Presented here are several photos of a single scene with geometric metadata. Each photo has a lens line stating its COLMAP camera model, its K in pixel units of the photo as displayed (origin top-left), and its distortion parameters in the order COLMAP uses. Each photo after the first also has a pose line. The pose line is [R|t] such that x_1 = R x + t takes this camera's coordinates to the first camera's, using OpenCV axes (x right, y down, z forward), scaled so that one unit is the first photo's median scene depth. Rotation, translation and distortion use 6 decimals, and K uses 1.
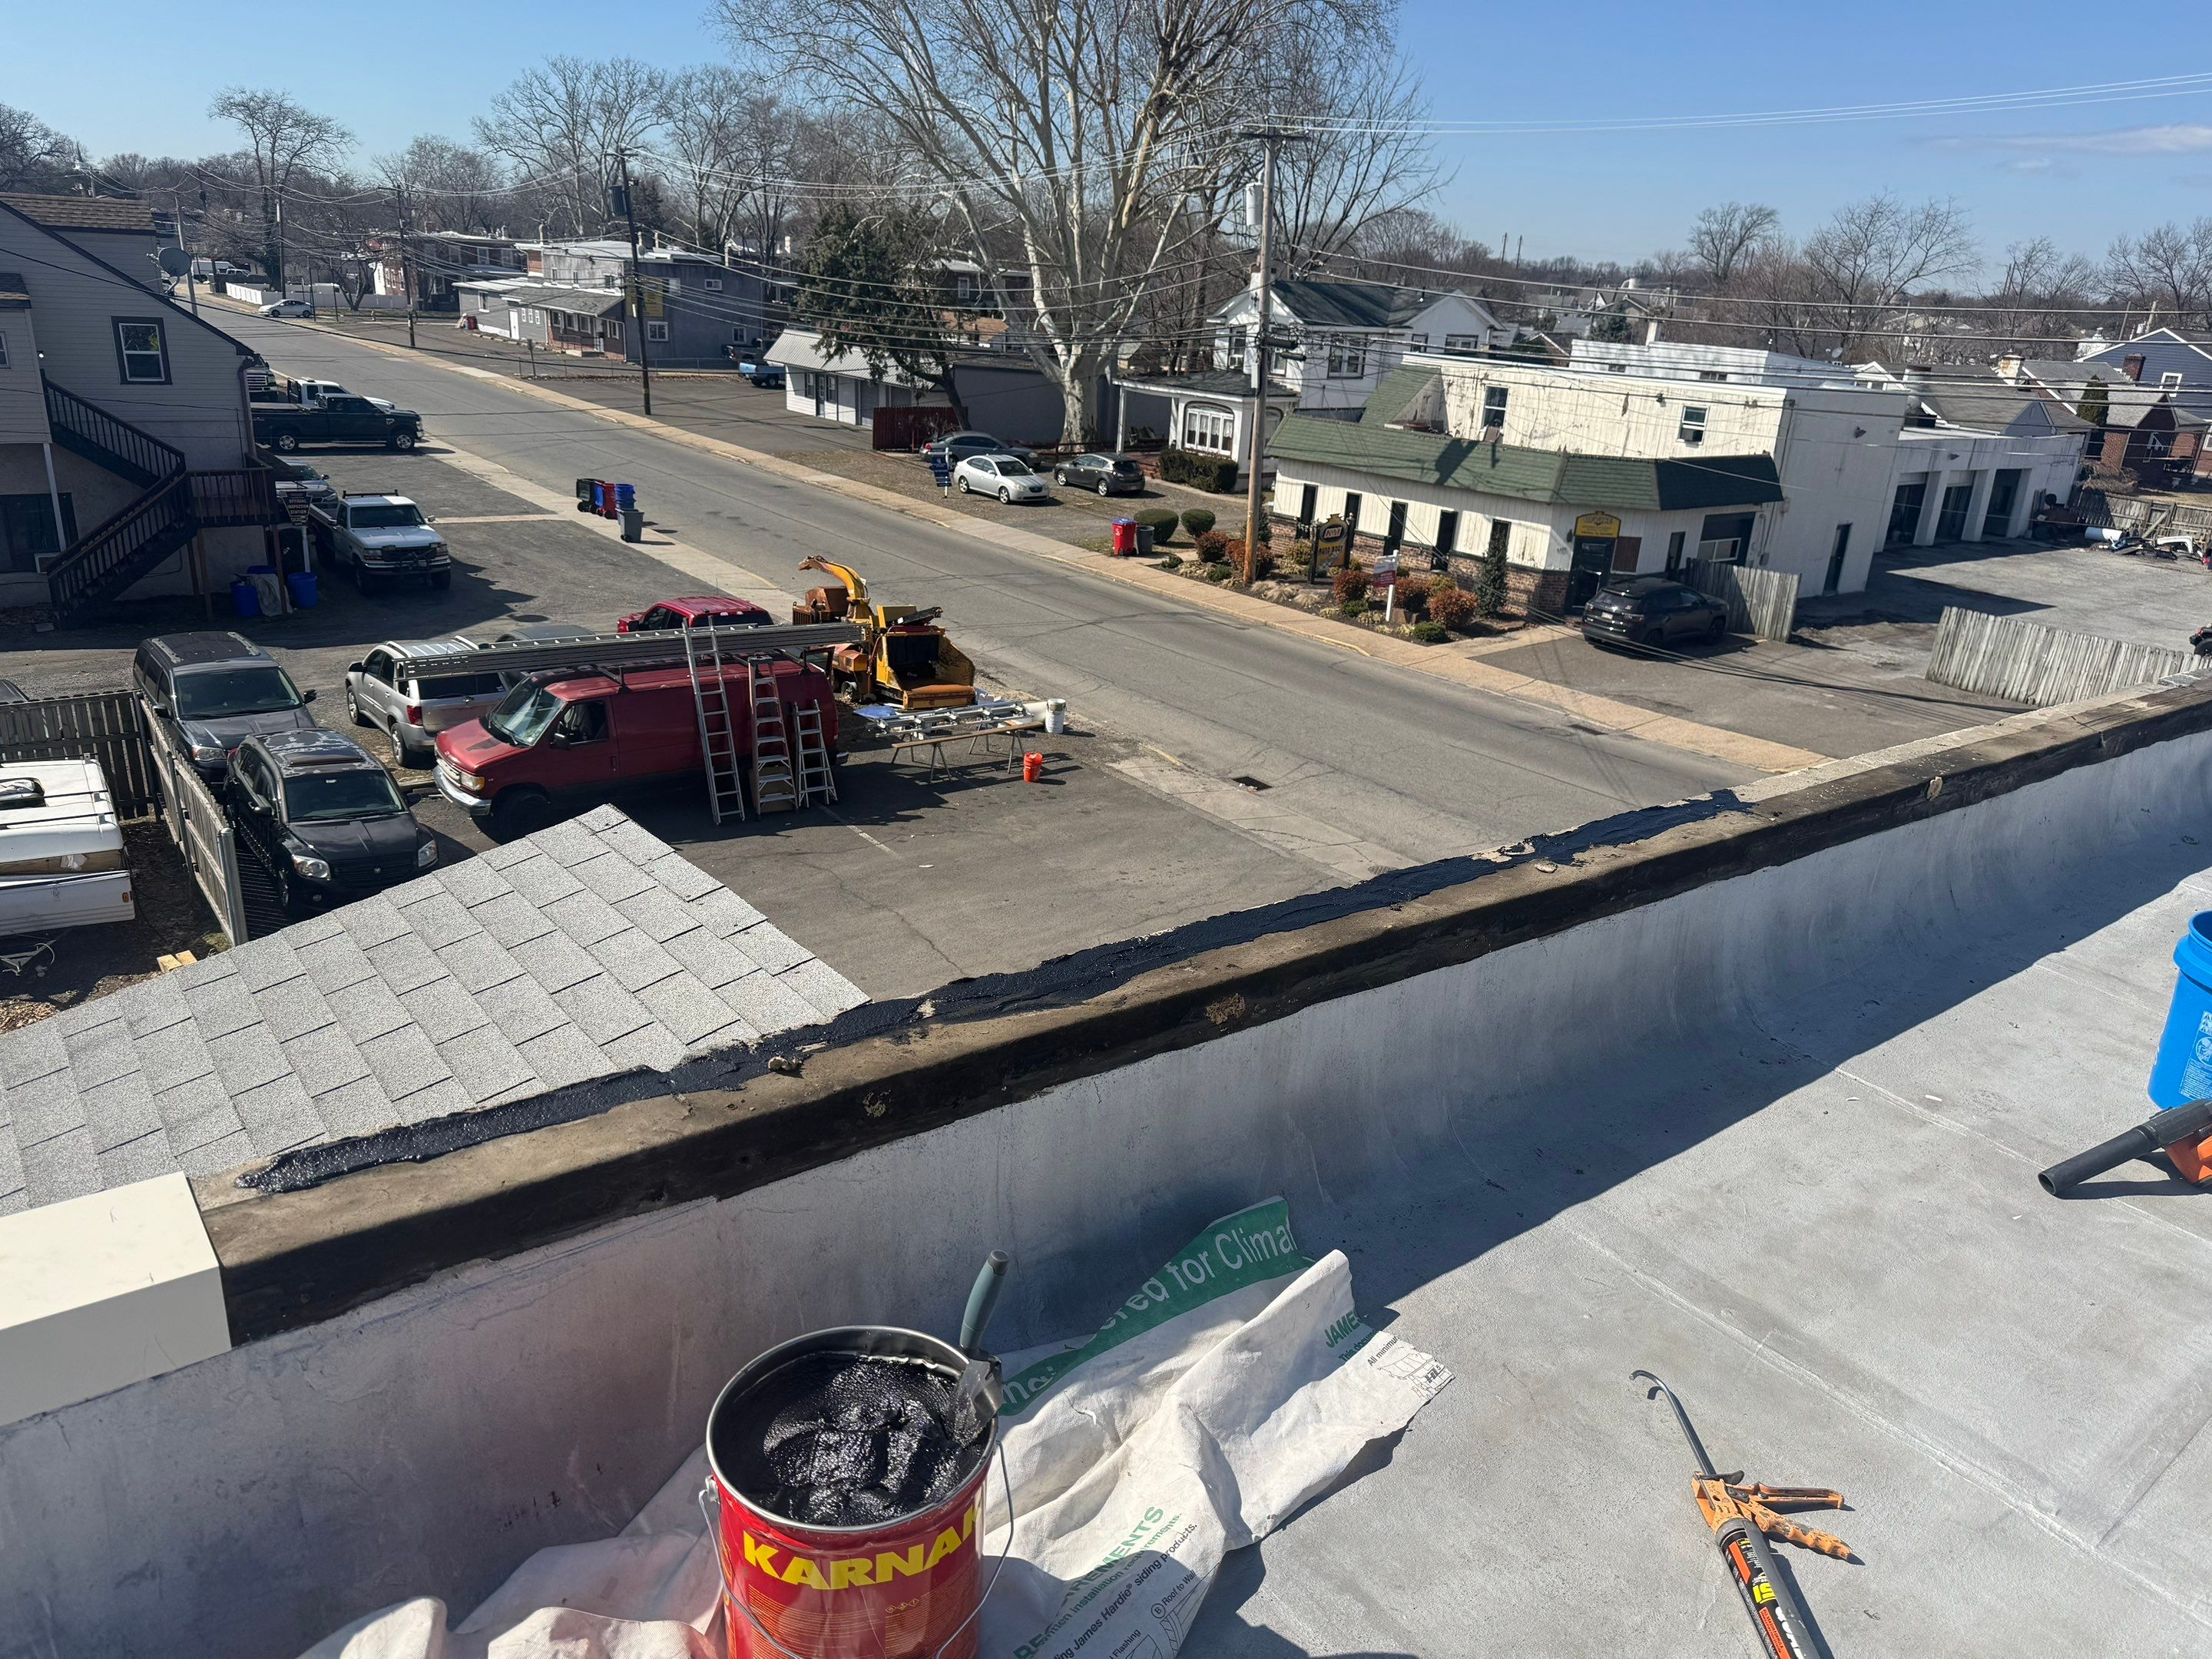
lens RADIAL K [[1553.5, 0, 1107.2], [0, 1553.5, 849.3], [0, 0, 1]] dist [0.039424, -0.049970]
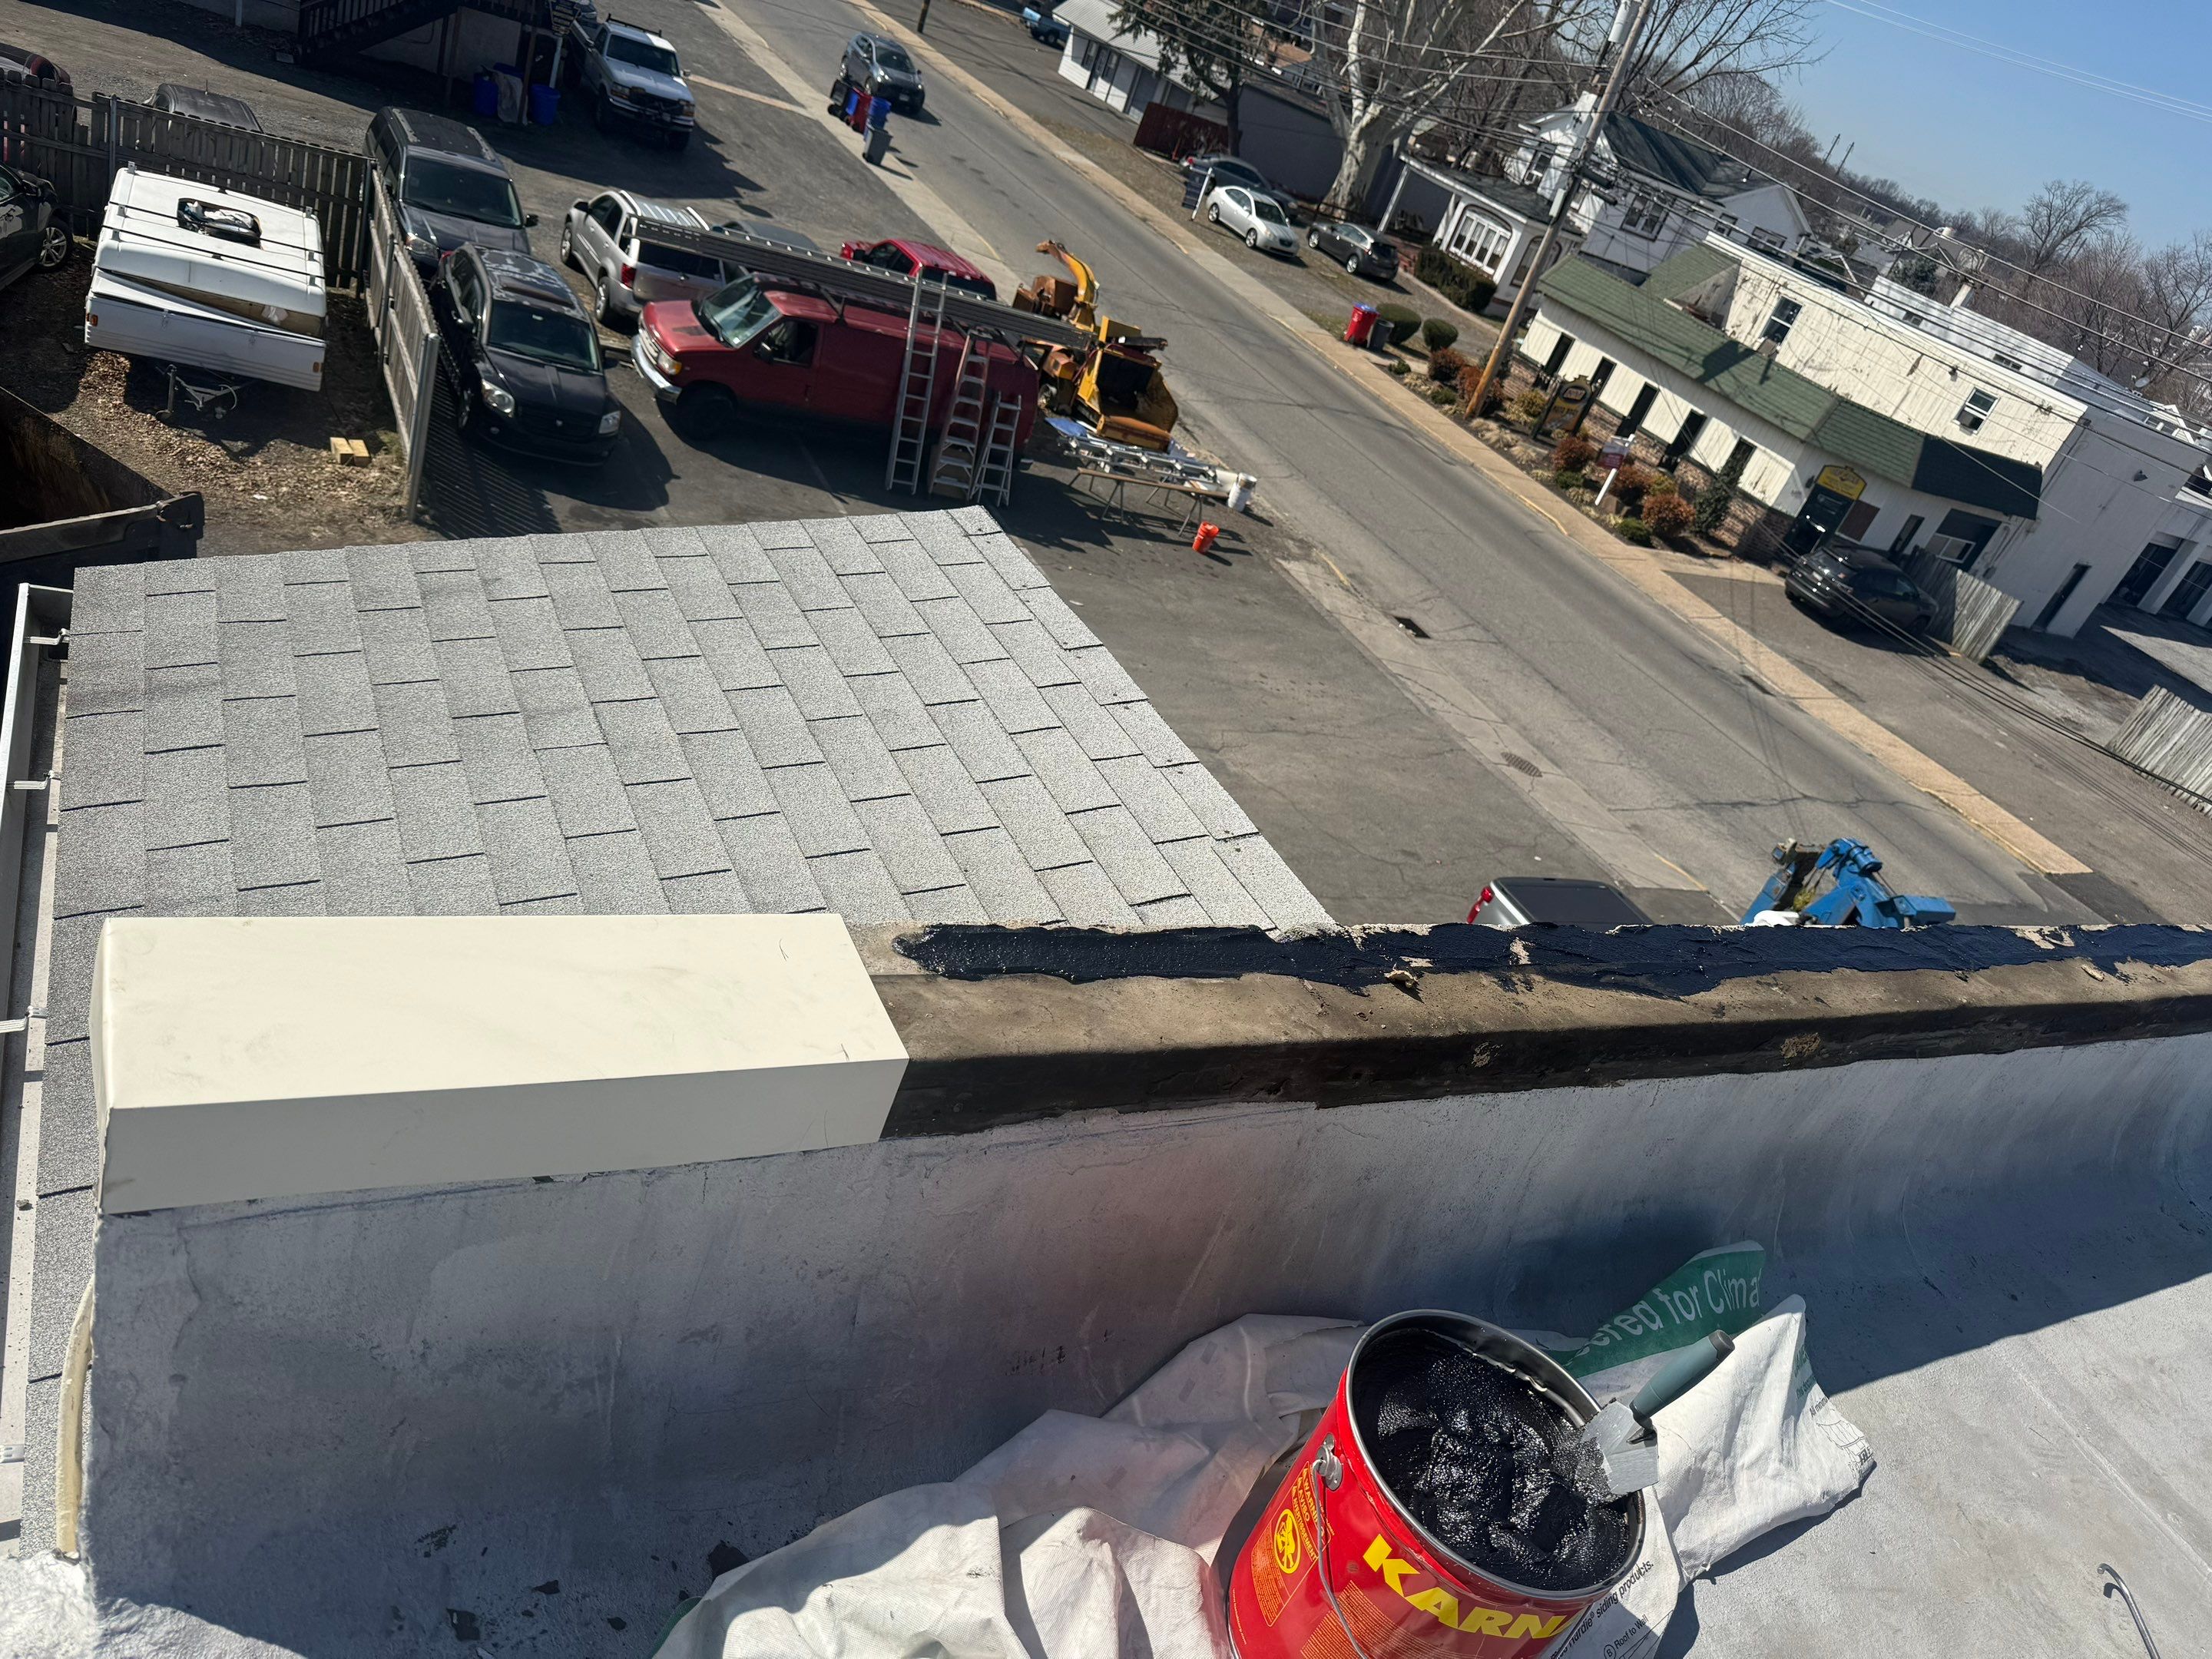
lens RADIAL K [[1553.5, 0, 1115.7], [0, 1553.5, 838.0], [0, 0, 1]] dist [0.039424, -0.049970]
pose [[0.943437, 0.331407, -0.009819, -0.029664], [-0.326474, 0.933743, 0.146759, -0.000995], [0.057806, -0.135253, 0.989123, 0.009655]]
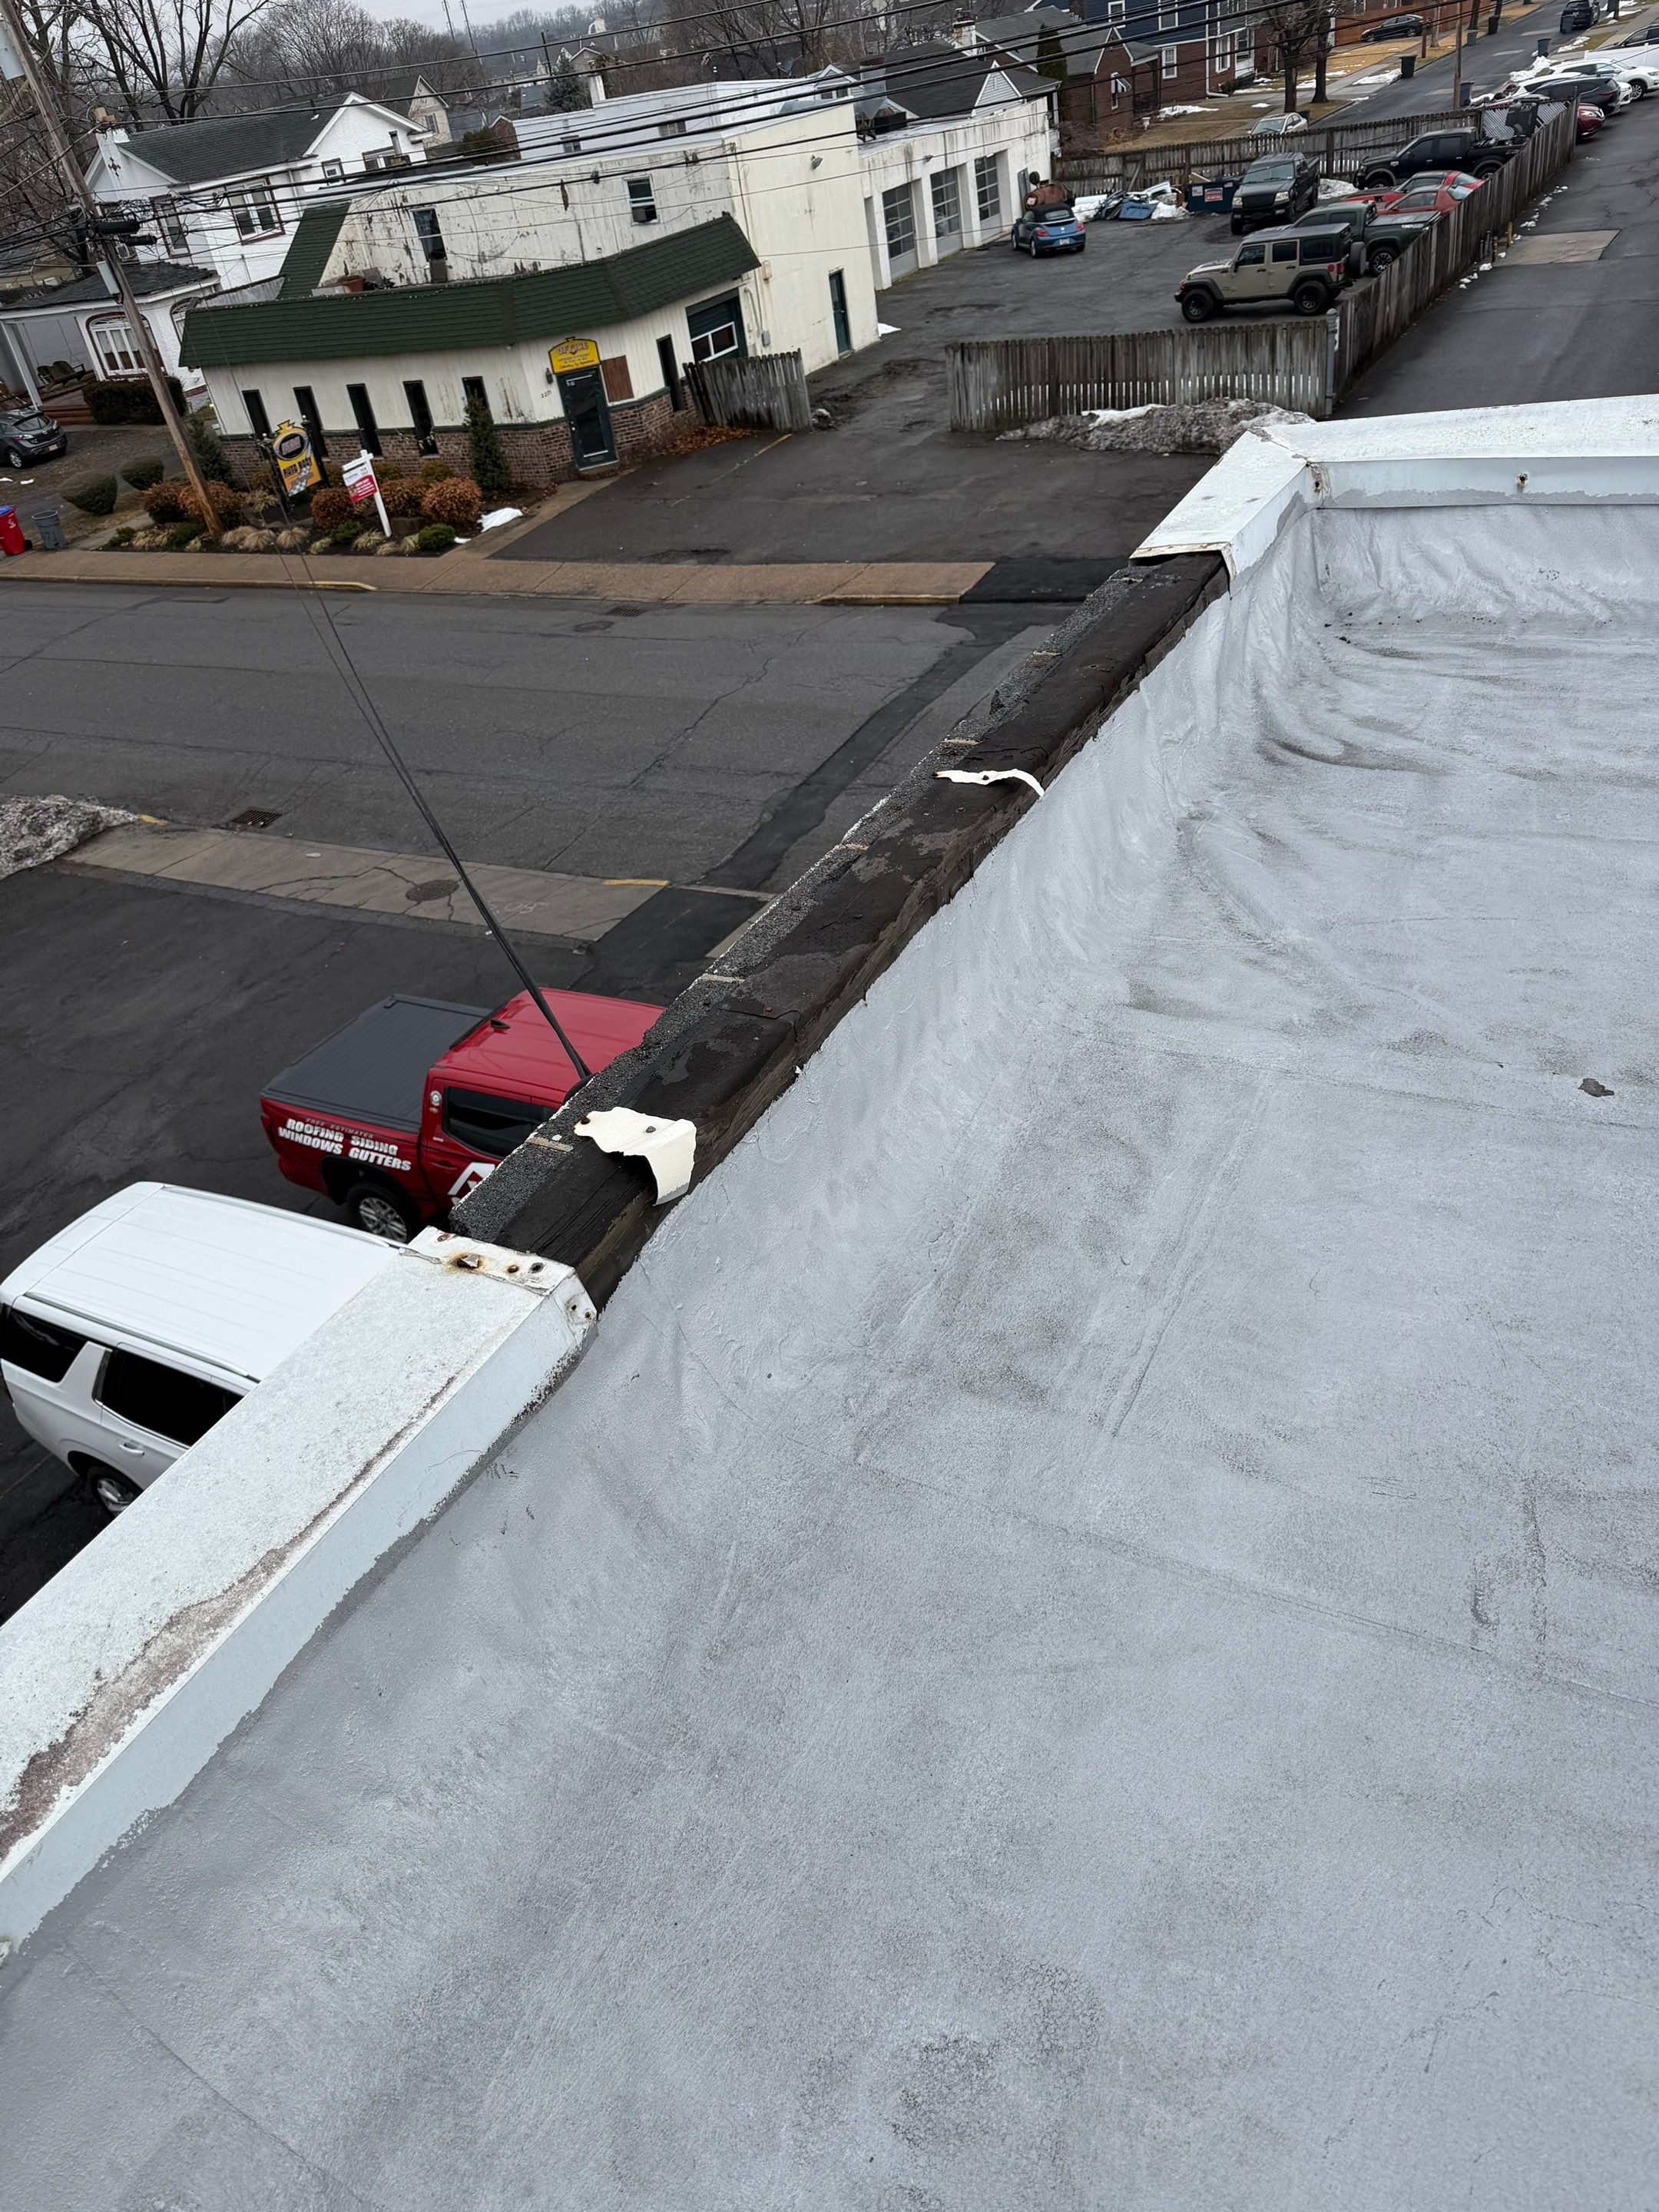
lens RADIAL K [[1553.5, 0, 837.7], [0, 1553.5, 1079.1], [0, 0, 1]] dist [0.039424, -0.049970]
pose [[0.891834, -0.390071, 0.229076, 0.130453], [0.328583, 0.906650, 0.264611, -0.036268], [-0.310909, -0.160718, 0.936752, 0.110431]]
